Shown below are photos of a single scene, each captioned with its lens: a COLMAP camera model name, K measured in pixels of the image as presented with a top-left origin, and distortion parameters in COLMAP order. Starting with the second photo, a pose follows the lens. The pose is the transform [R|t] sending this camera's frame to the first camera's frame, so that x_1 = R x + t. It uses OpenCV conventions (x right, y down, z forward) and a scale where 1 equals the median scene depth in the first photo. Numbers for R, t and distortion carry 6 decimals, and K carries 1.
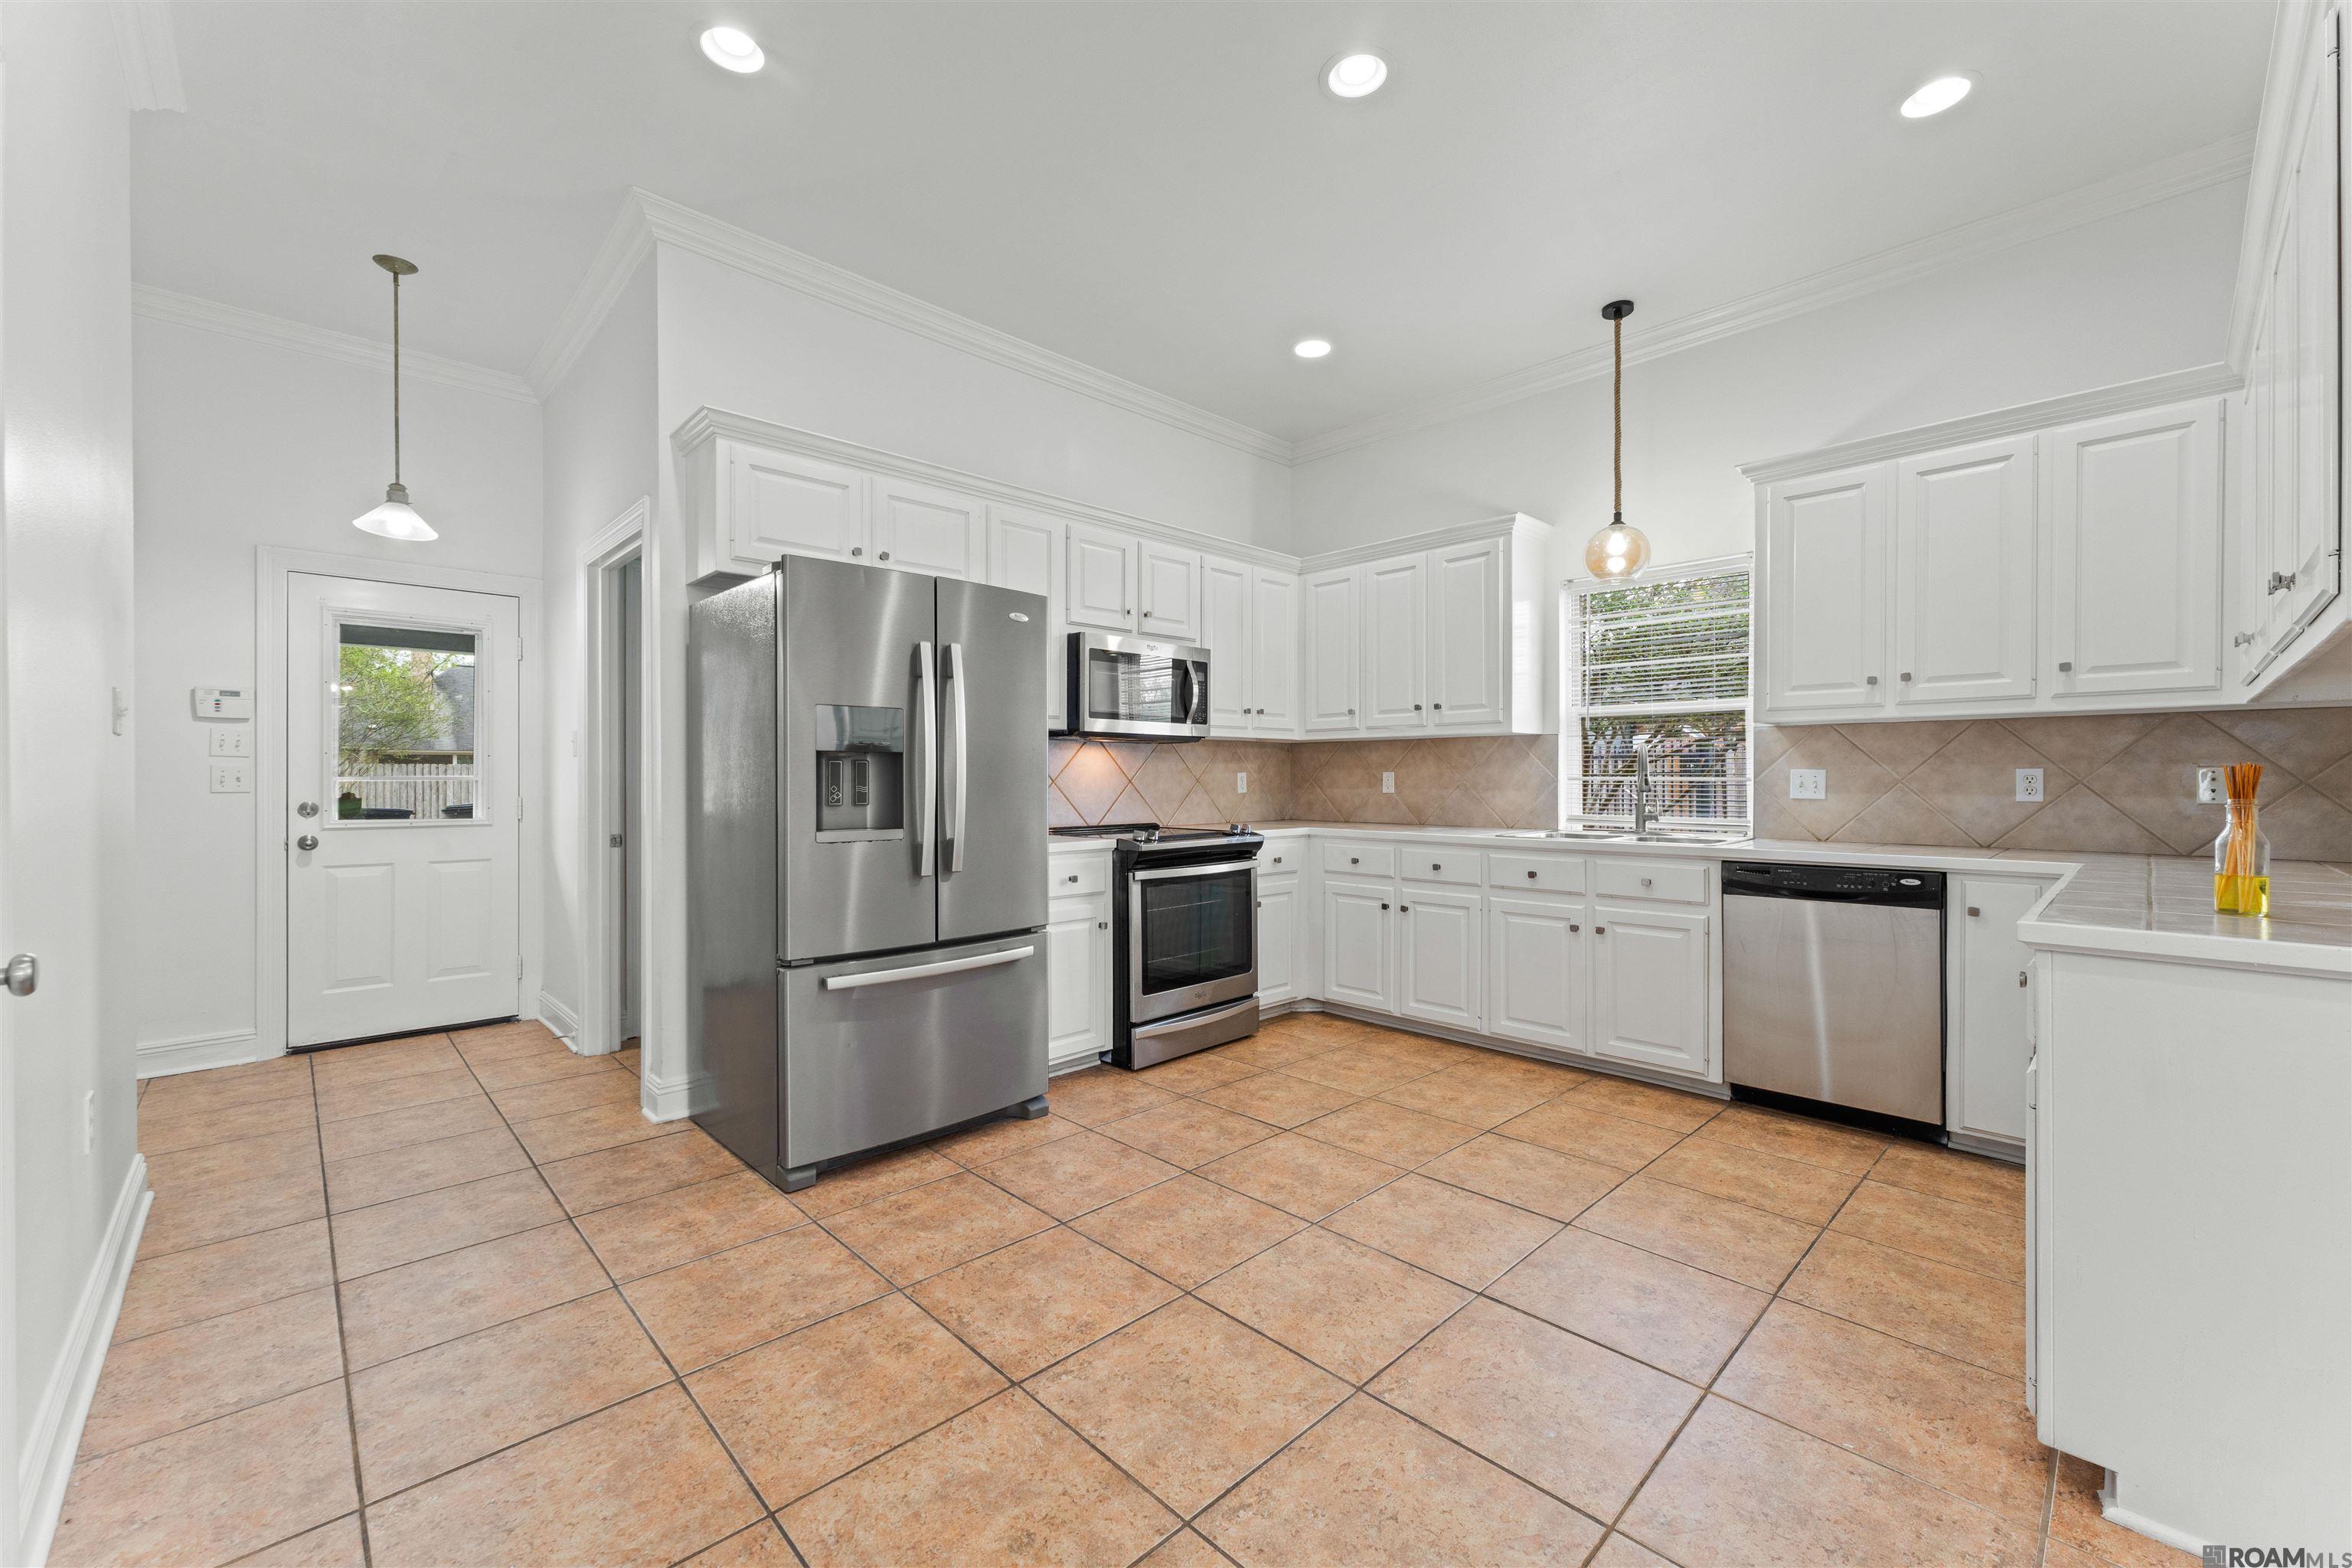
lens RADIAL K [[936.8, 0, 1167.6], [0, 936.8, 784.6], [0, 0, 1]] dist [-0.000684, 0.000129]
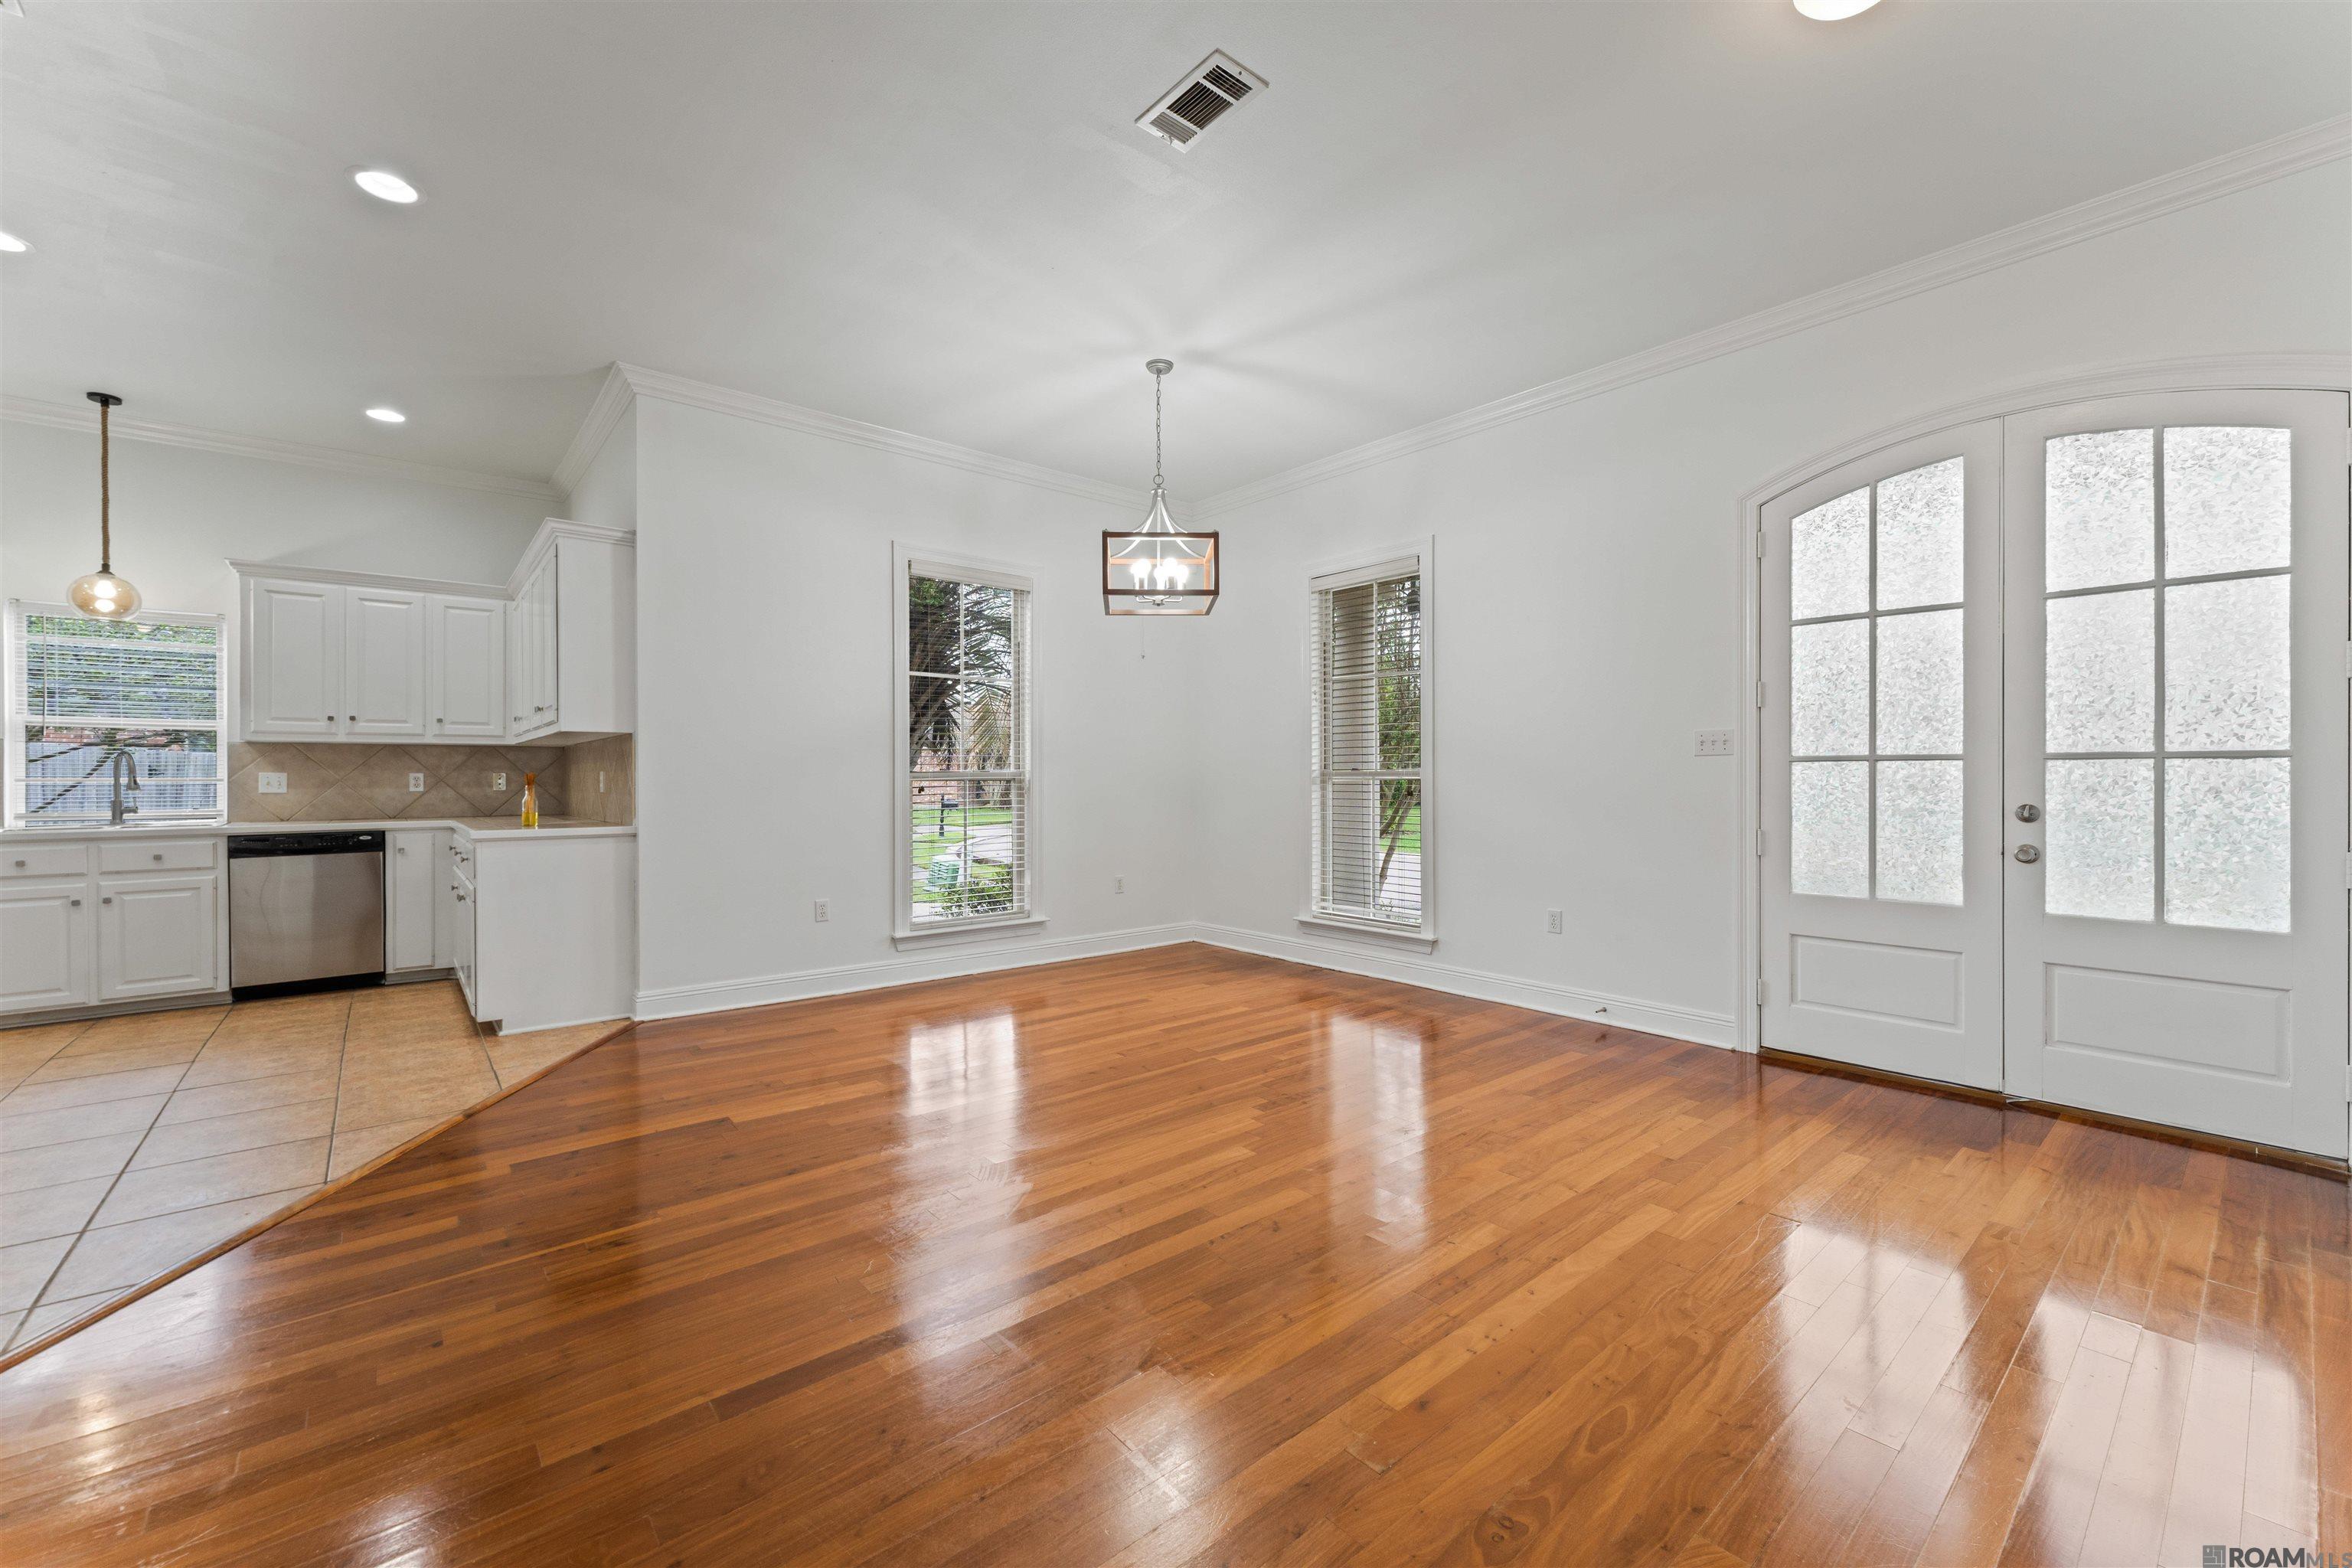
lens RADIAL K [[949.0, 0, 1173.7], [0, 949.0, 774.5], [0, 0, 1]] dist [0.002357, 0.000255]
pose [[0.070261, 0.001774, 0.997527, -0.677301], [0.009834, 0.999949, -0.002471, 0.003716], [-0.997480, 0.009984, 0.070239, -0.491635]]
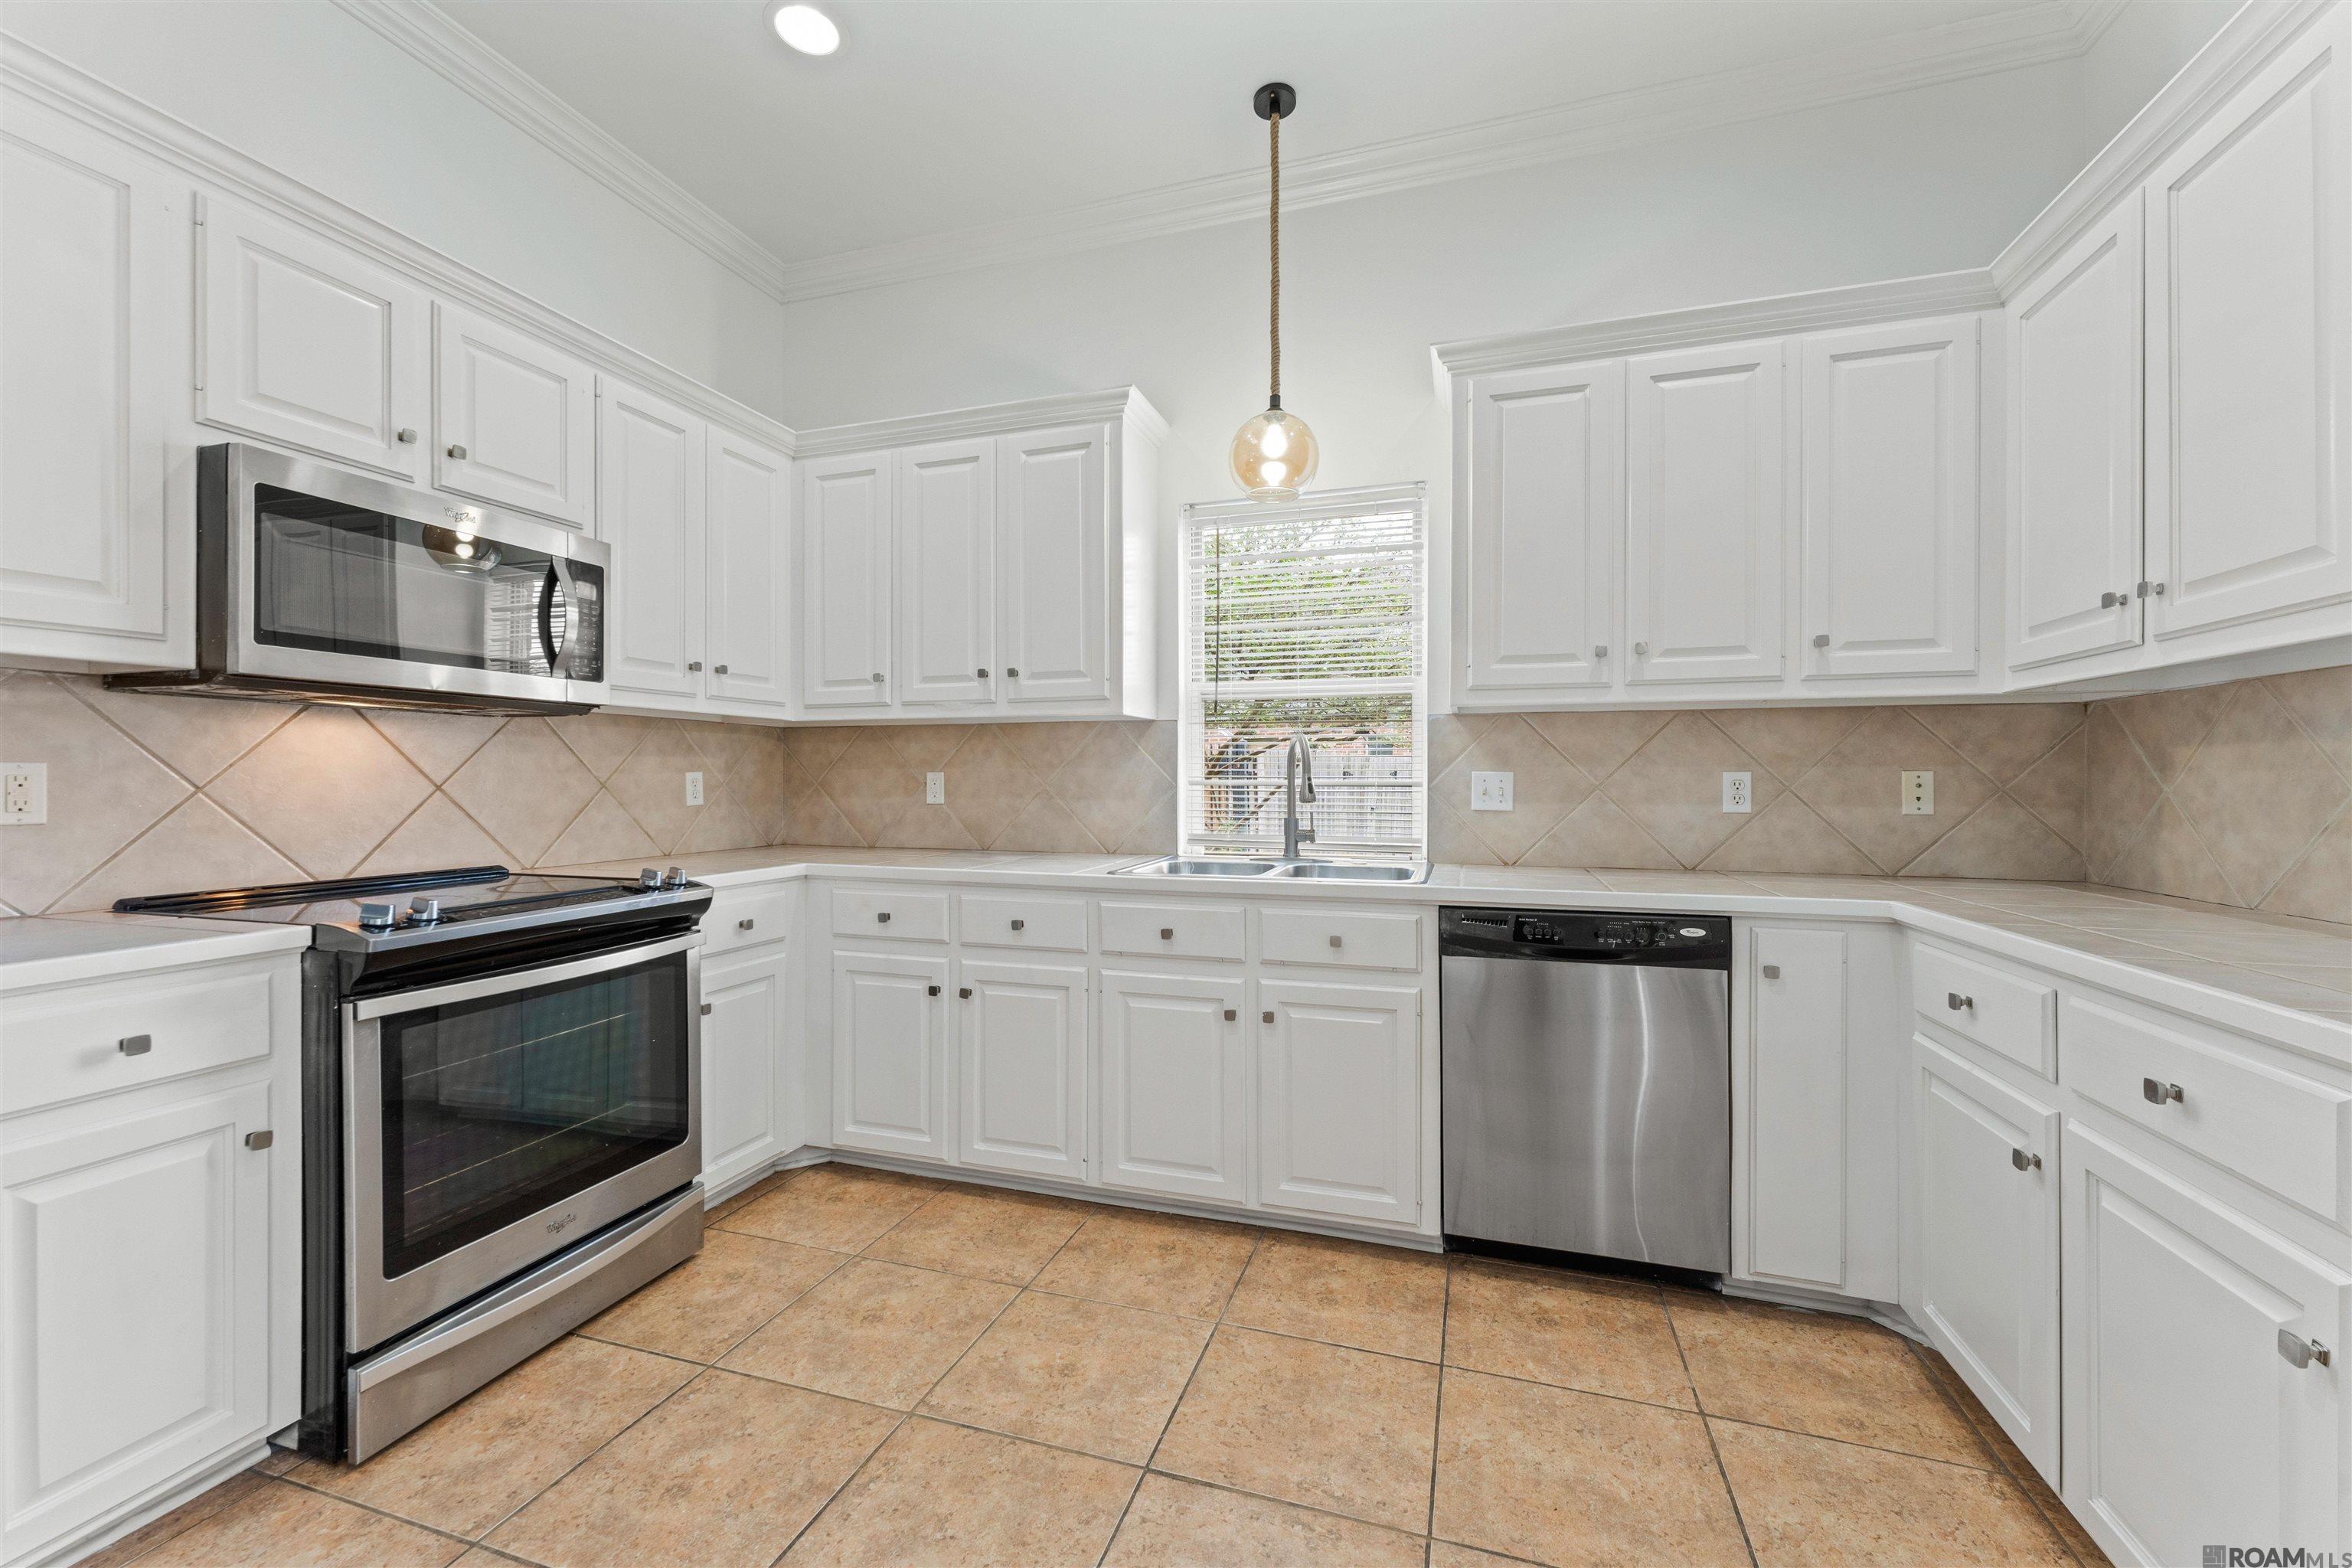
lens RADIAL K [[936.8, 0, 1167.6], [0, 936.8, 784.6], [0, 0, 1]] dist [-0.000684, 0.000129]
pose [[0.882983, -0.000993, 0.469404, 0.089602], [0.001322, 0.999999, -0.000371, -0.005527], [-0.469403, 0.000948, 0.882984, 0.436591]]
